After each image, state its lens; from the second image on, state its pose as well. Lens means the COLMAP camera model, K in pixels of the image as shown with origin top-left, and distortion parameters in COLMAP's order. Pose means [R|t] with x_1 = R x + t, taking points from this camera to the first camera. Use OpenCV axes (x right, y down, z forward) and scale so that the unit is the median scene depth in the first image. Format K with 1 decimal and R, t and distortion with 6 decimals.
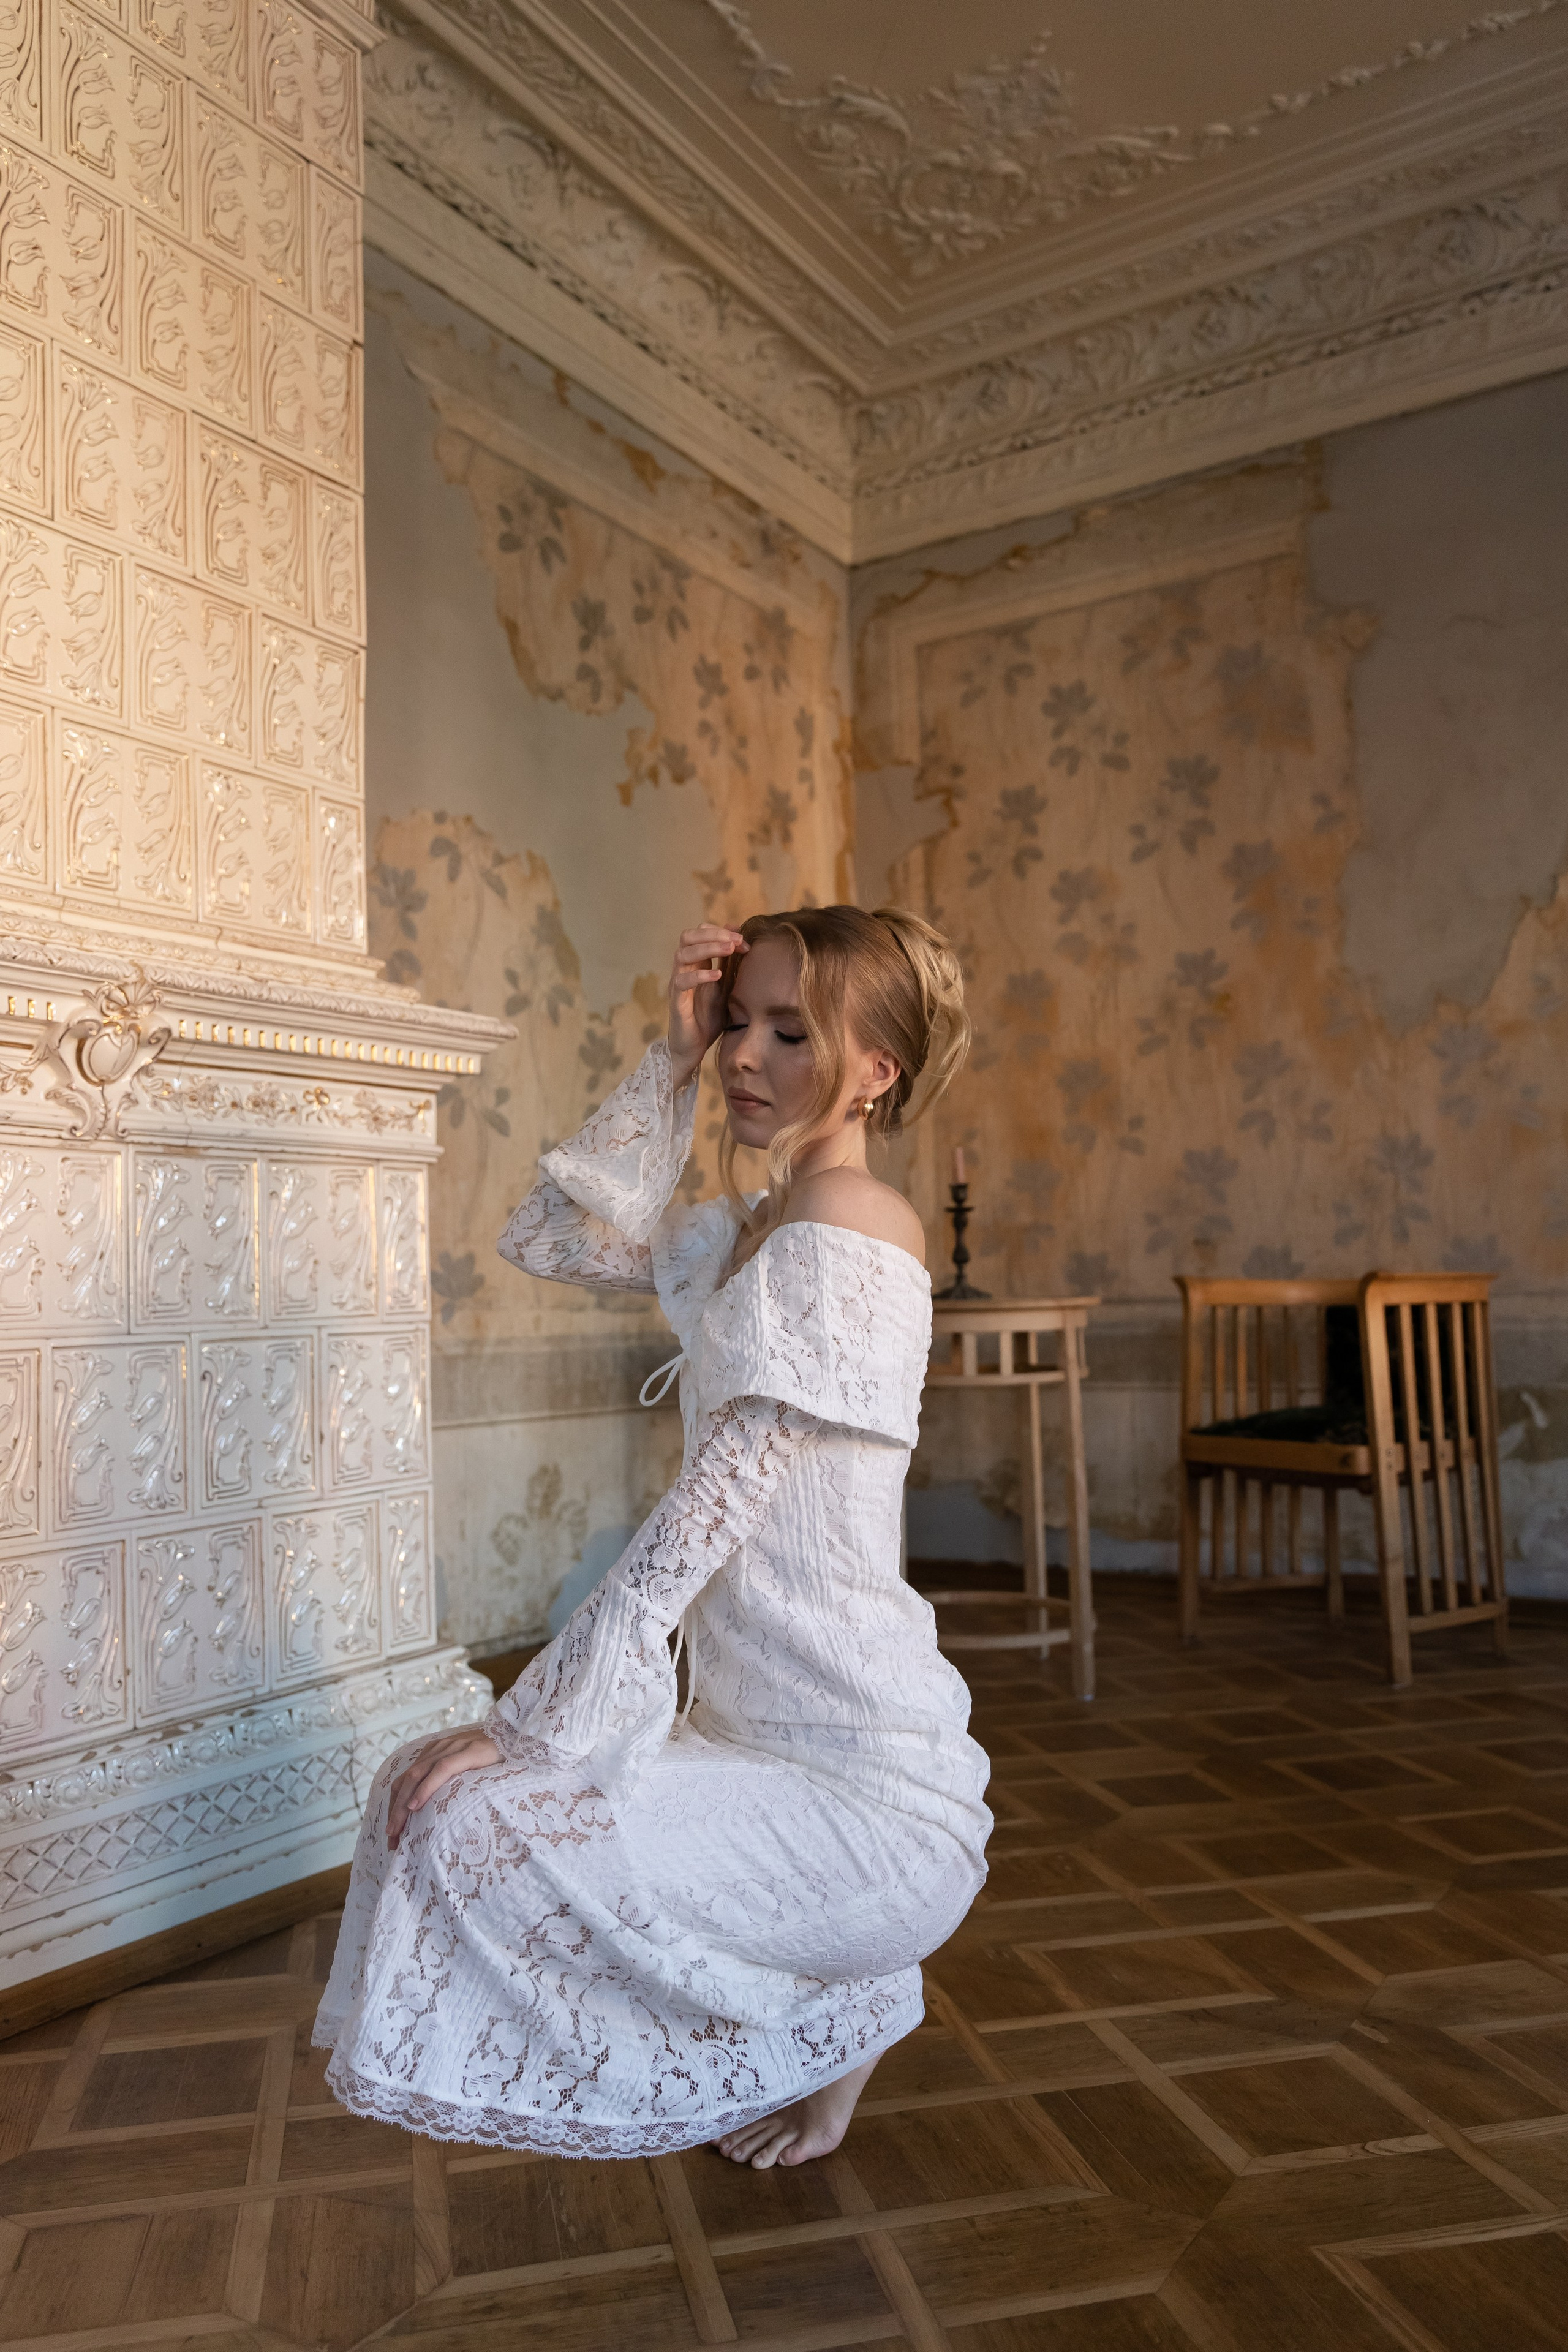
lens RADIAL K [[1737.3, 0, 808.1], [0, 1737.3, 1158.8], [0, 0, 1]] dist [-0.003212, 0.001580]
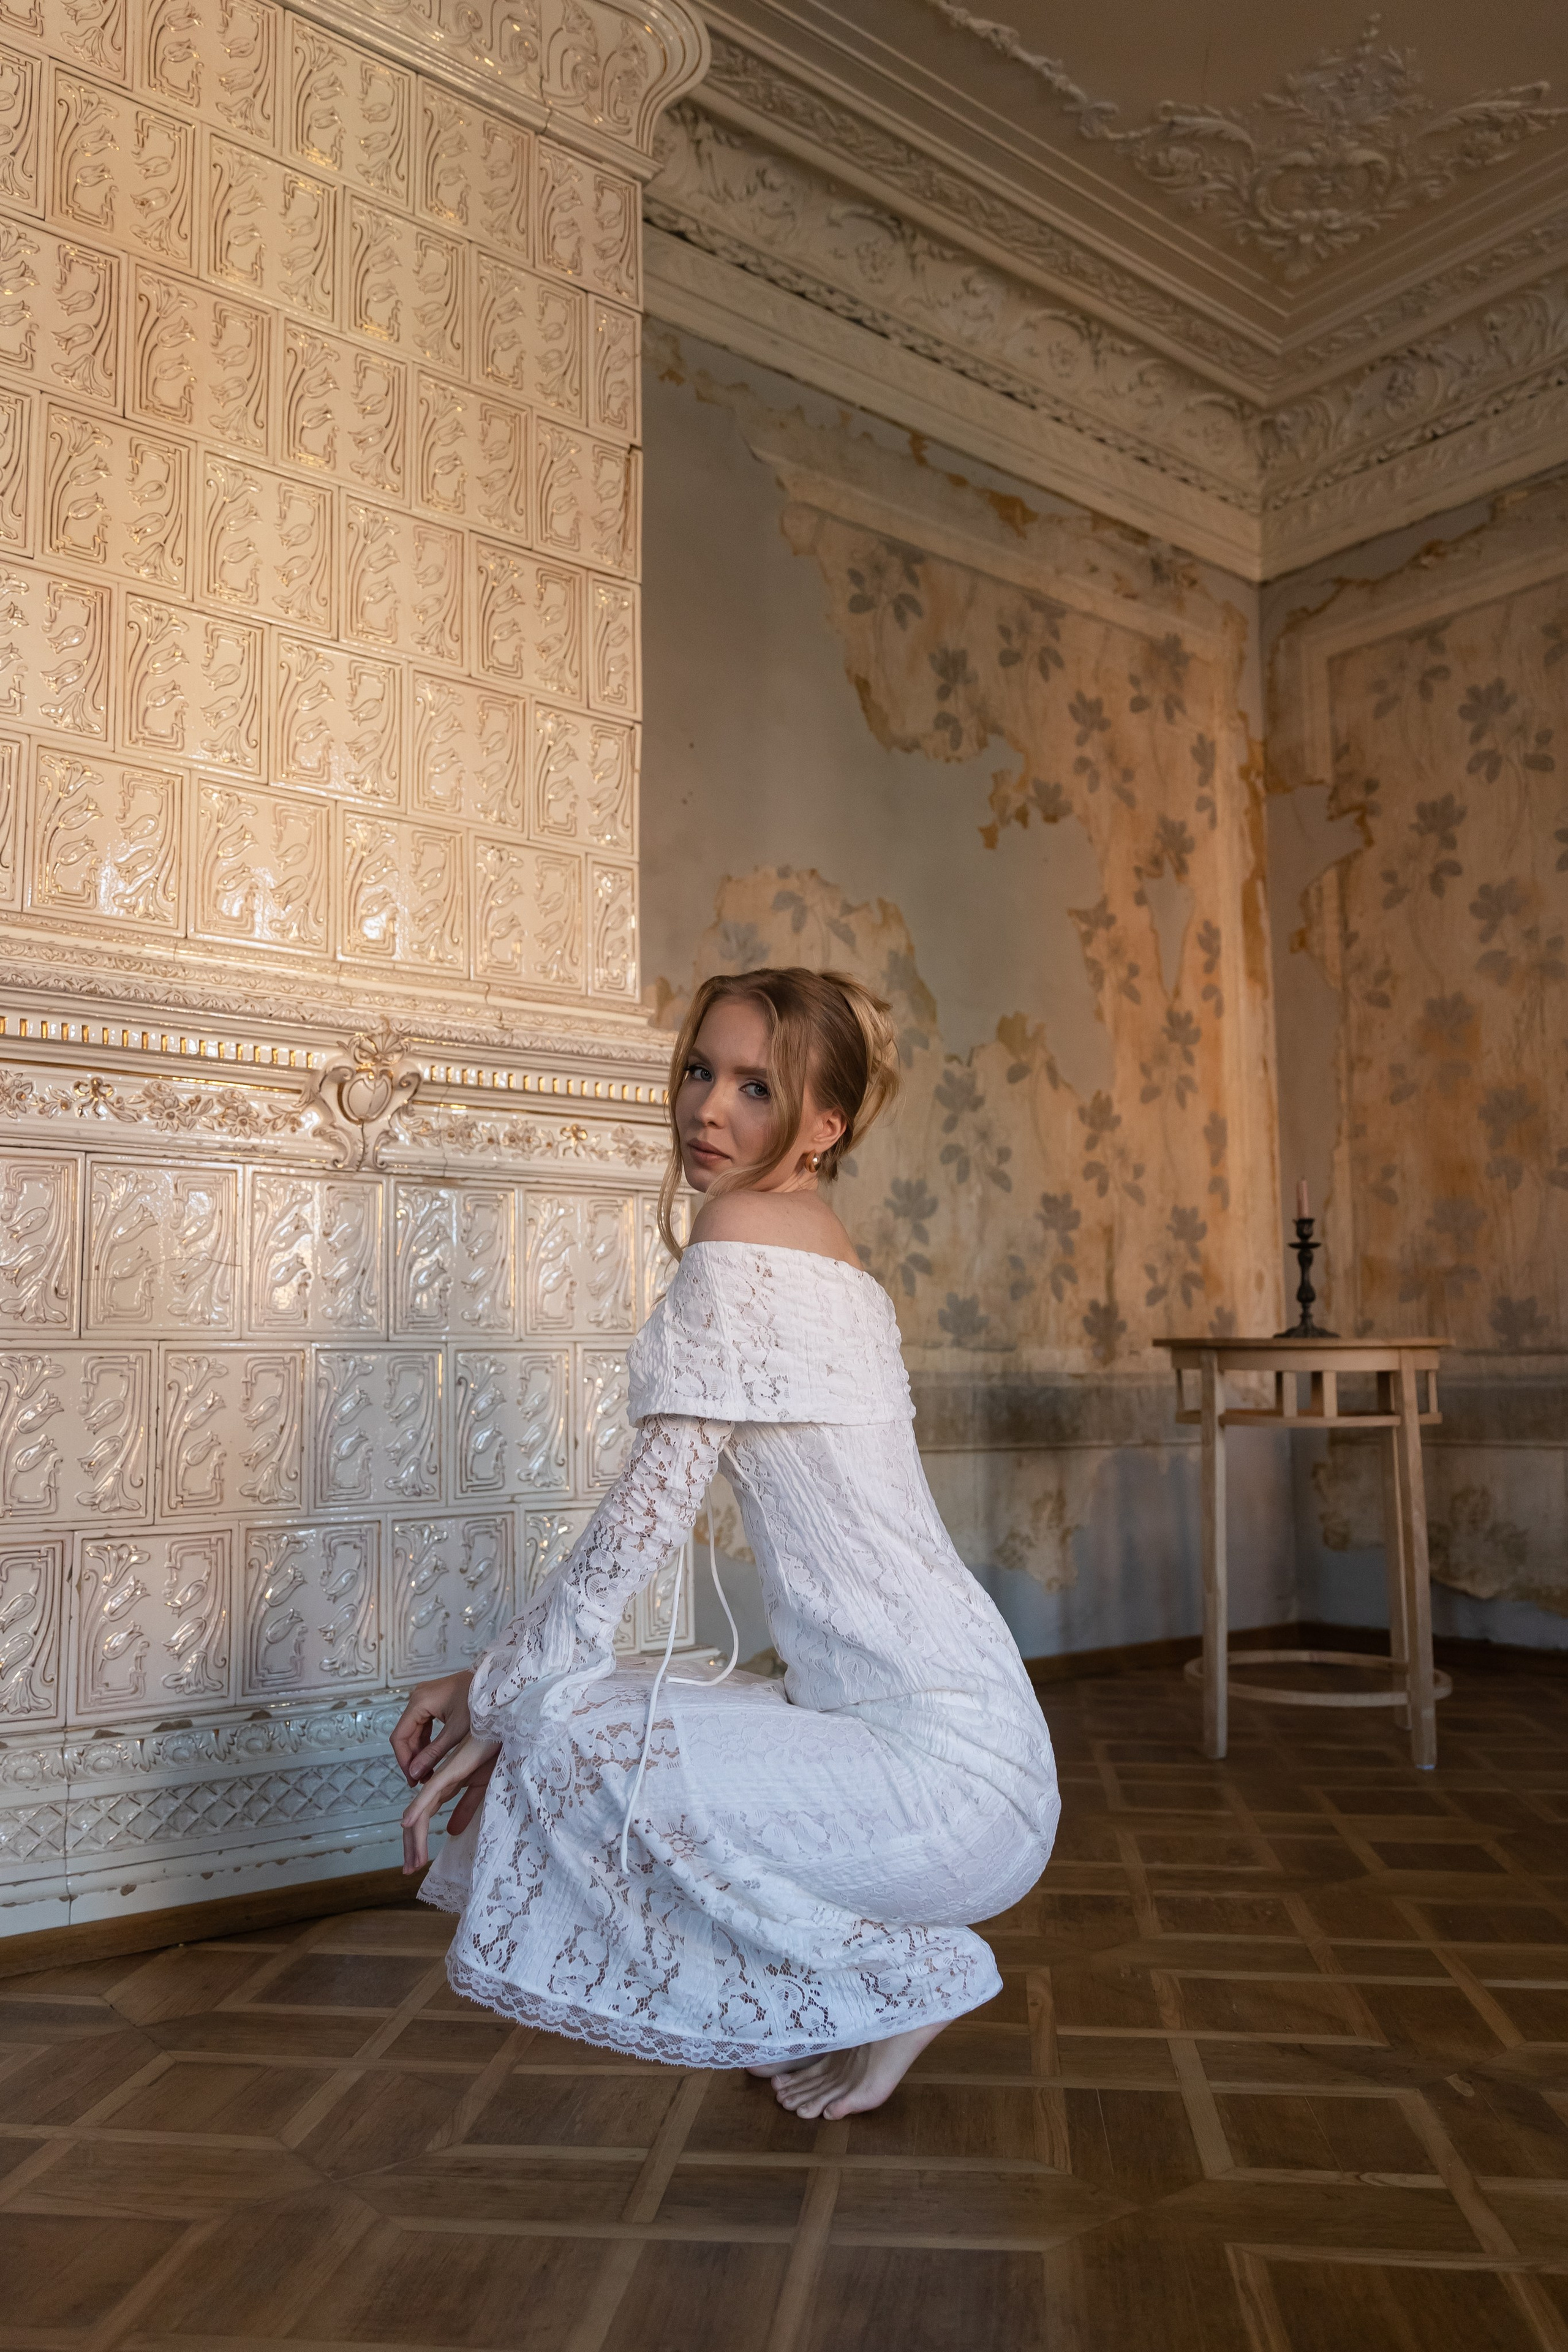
lens RADIAL K [[1813.7, 0, 832.2], [0, 1813.7, 1172.7], [0, 0, 1]] dist [-0.003470, -0.005574]
pose [[0.951369, -0.016175, -0.307628, 0.133761], [0.008226, 0.999598, -0.027120, 0.013011], [0.307943, 0.023271, 0.951120, -0.025061]]
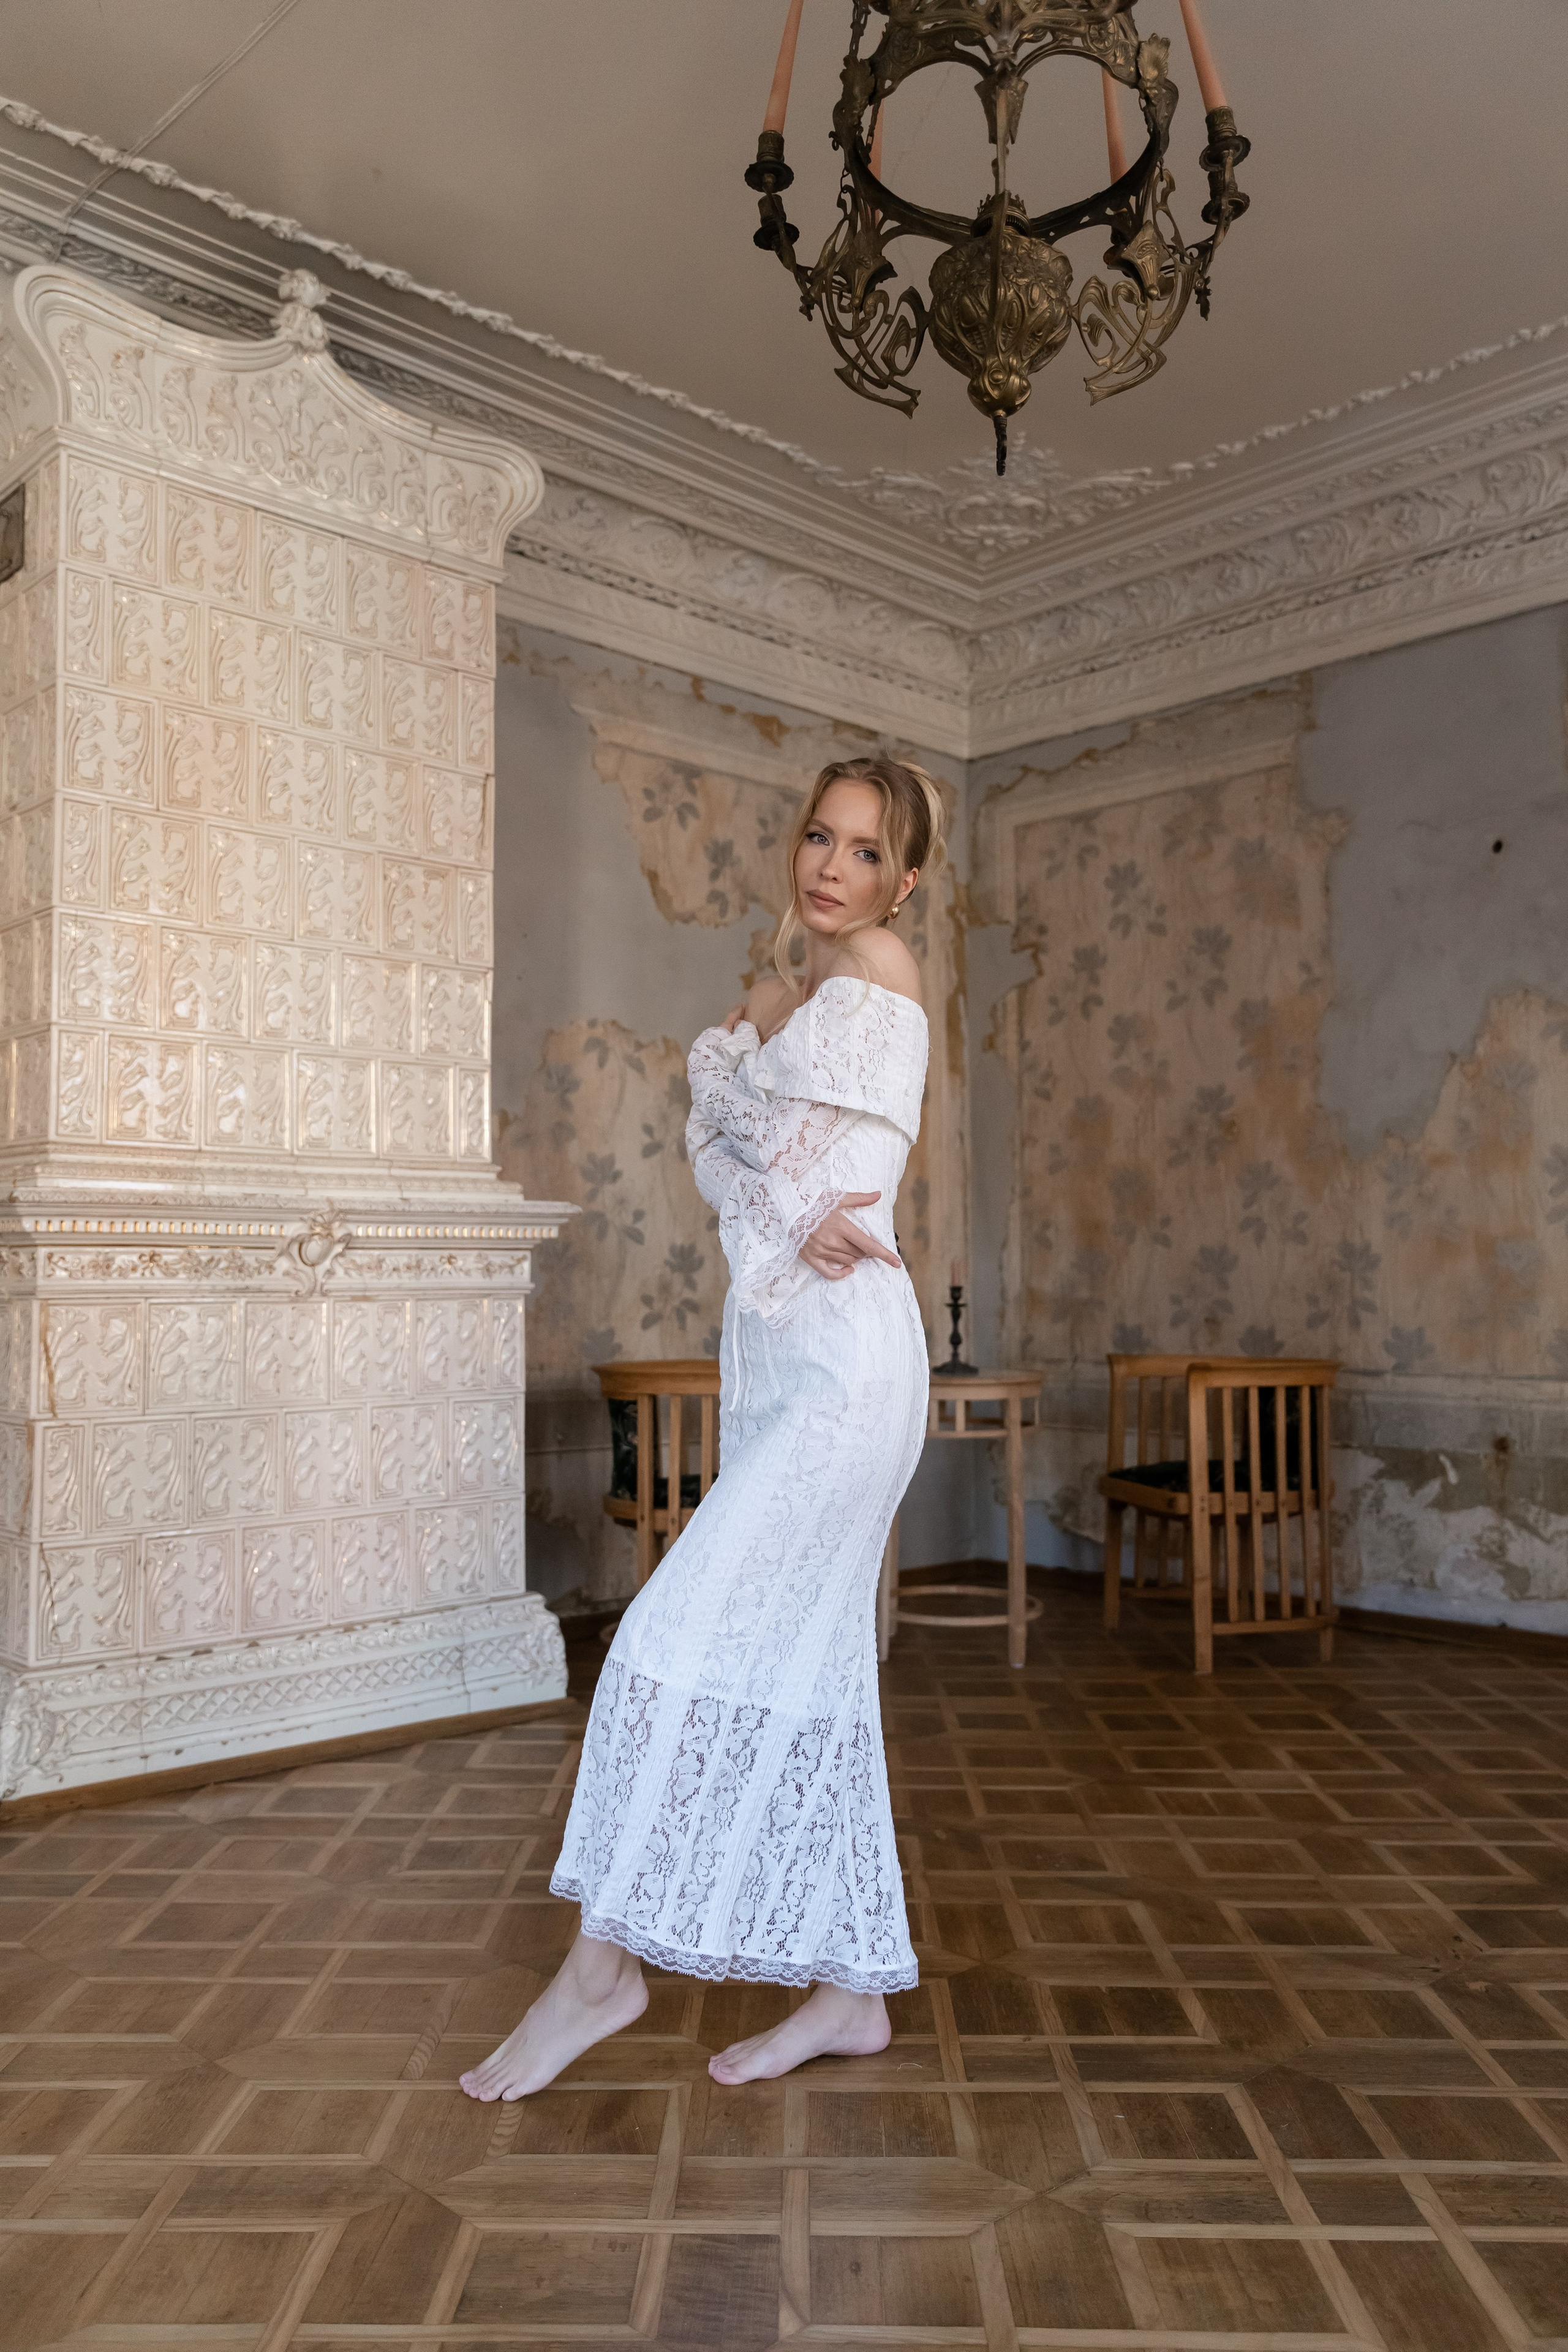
lens RADIAL K [[1769.0, 0, 797.6], [0, 1769.0, 1162.0], [0, 0, 1]] dist [0.009131, -0.000490]
pose [[0.974012, 0.006161, -0.226414, 0.253889], [-0.003816, 0.999934, 0.010791, -0.088432], [0.226465, -0.009647, 0.973971, -0.343191]]
